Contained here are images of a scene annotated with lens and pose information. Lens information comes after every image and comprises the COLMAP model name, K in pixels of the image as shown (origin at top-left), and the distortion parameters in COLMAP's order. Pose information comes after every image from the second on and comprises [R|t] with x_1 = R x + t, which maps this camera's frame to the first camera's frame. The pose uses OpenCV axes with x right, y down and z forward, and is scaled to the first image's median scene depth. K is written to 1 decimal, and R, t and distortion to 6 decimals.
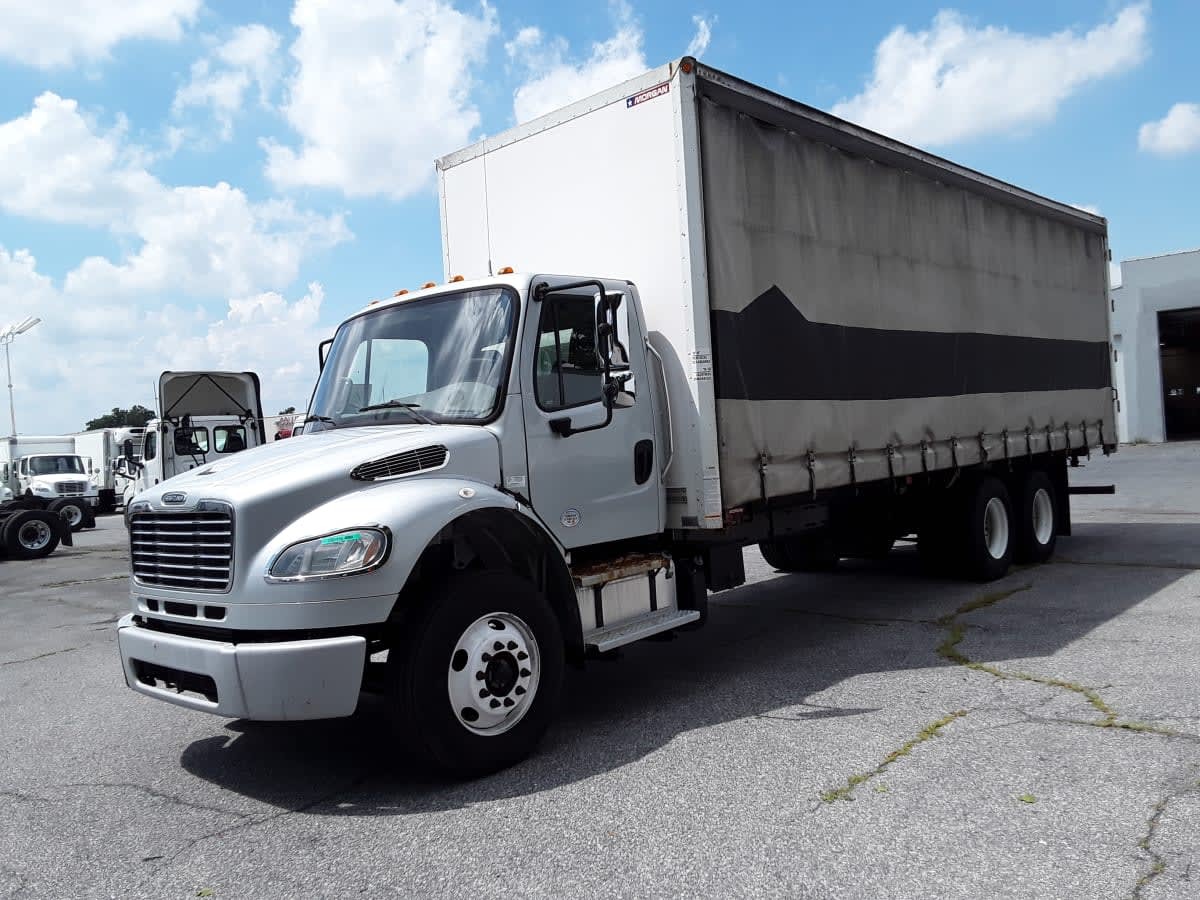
lens RADIAL K [[984.3, 0, 604.6], [0, 984.3, 452.6], [0, 0, 1]] dist [-0.045240, -0.000859]
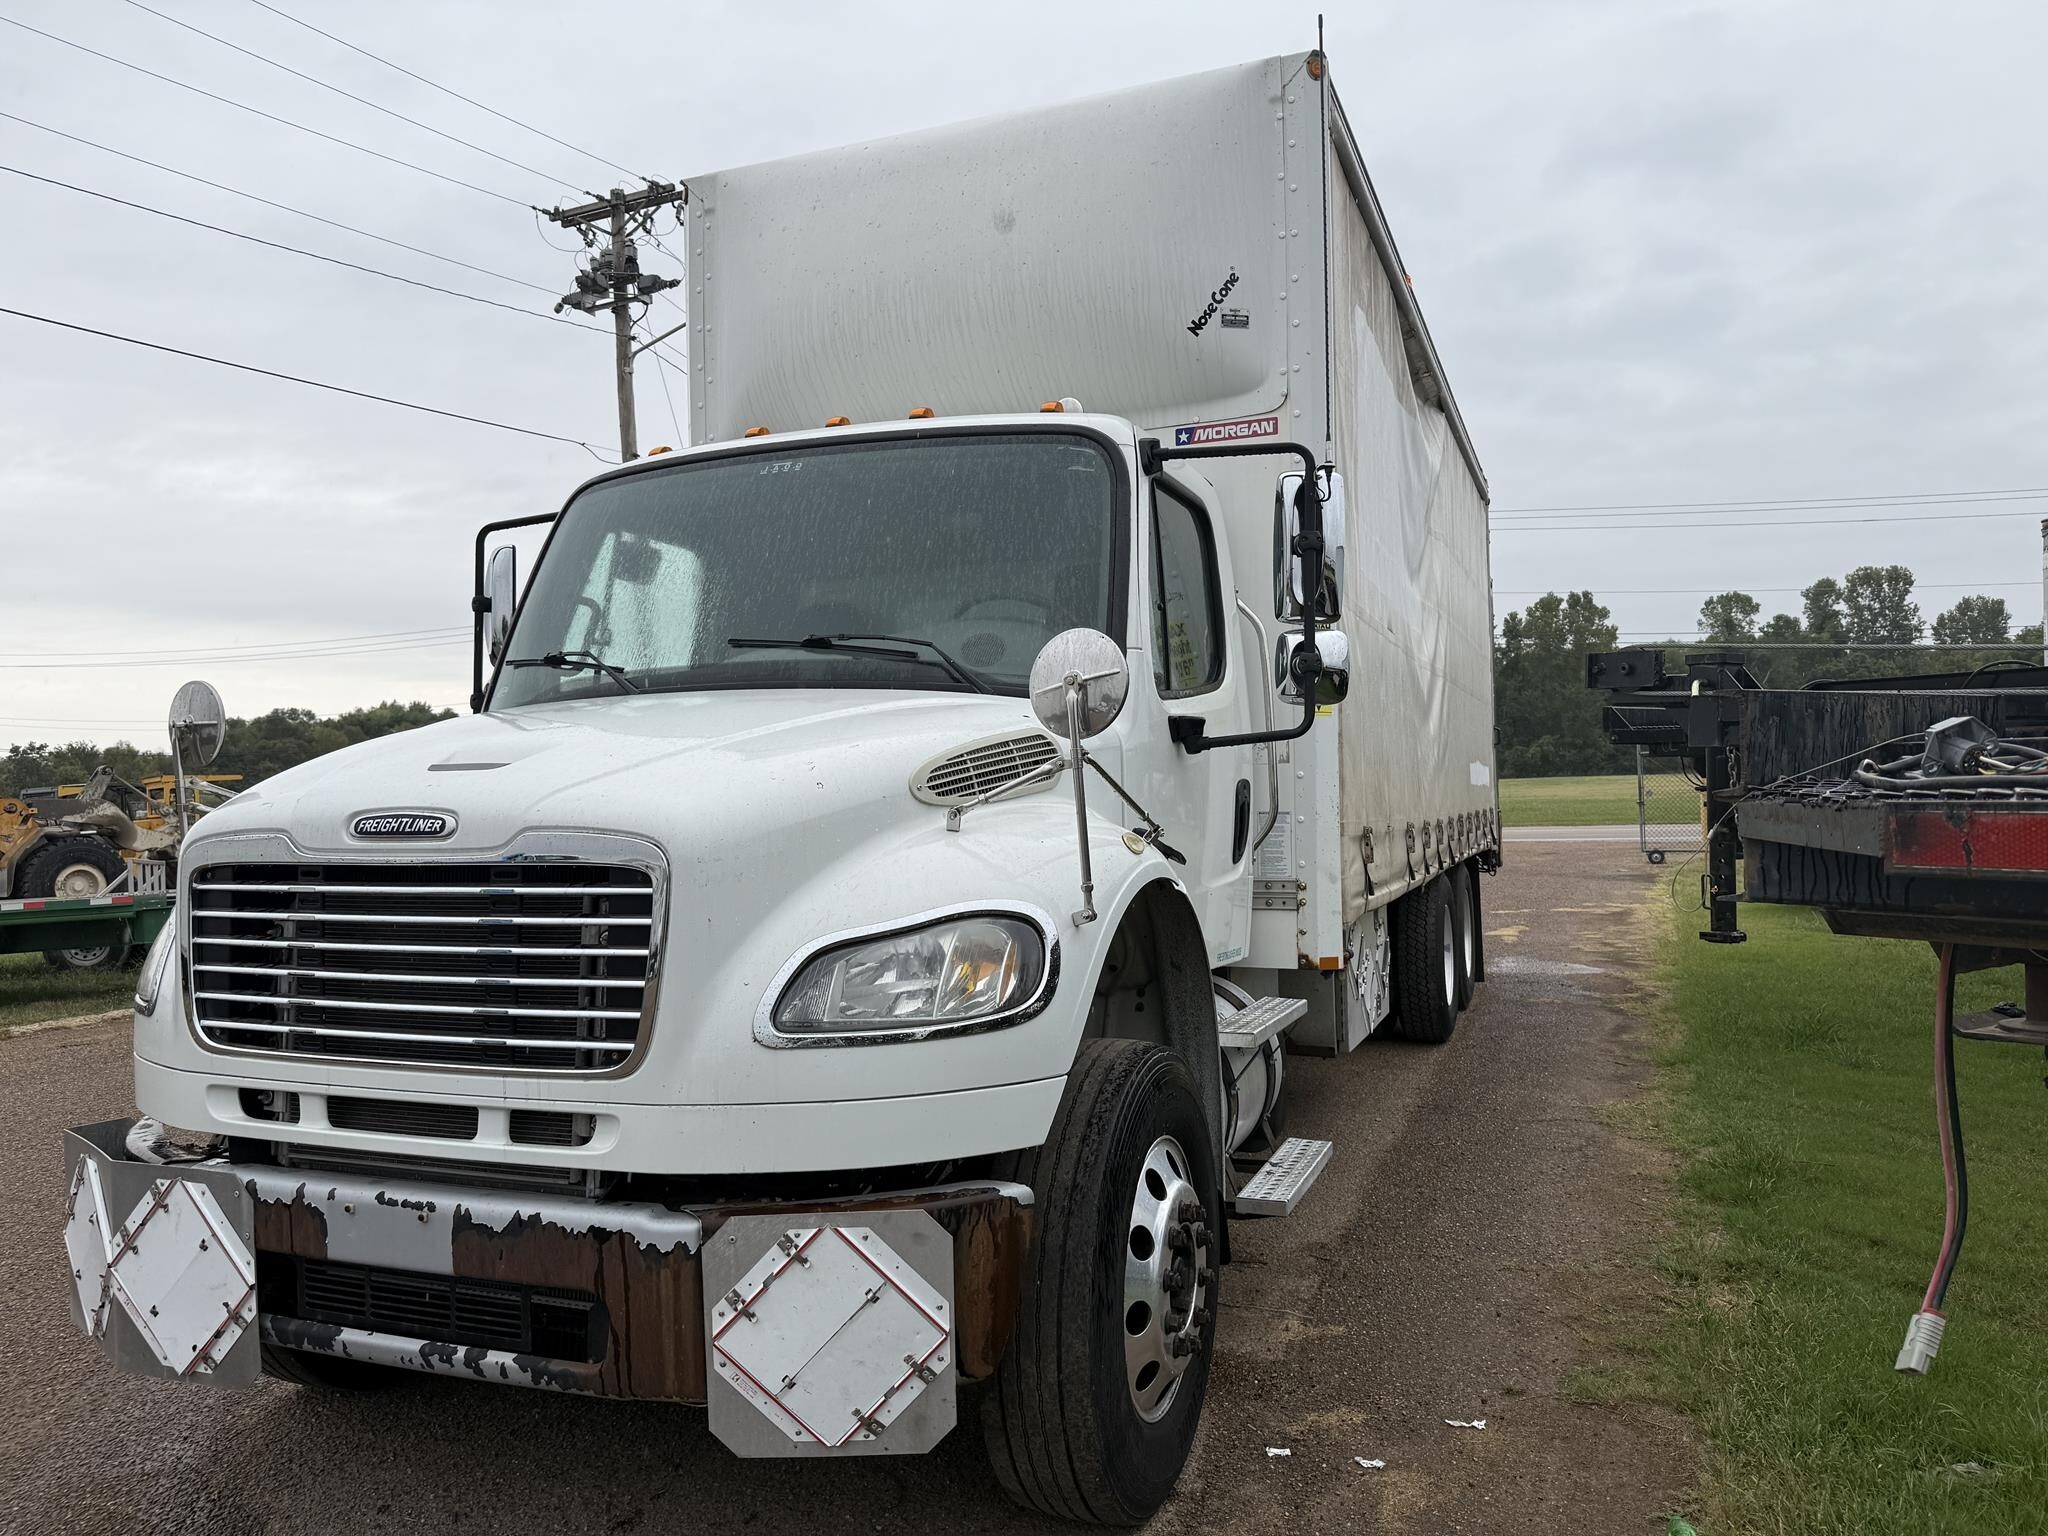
lens RADIAL K [[1462.2, 0, 1056.3], [0, 1462.2, 789.0], [0, 0, 1]] dist [-0.005939, 0.001454]
pose [[0.933393, 0.067617, 0.352427, -0.386401], [-0.055421, 0.997467, -0.044591, 0.042320], [-0.354549, 0.022089, 0.934776, 0.359461]]
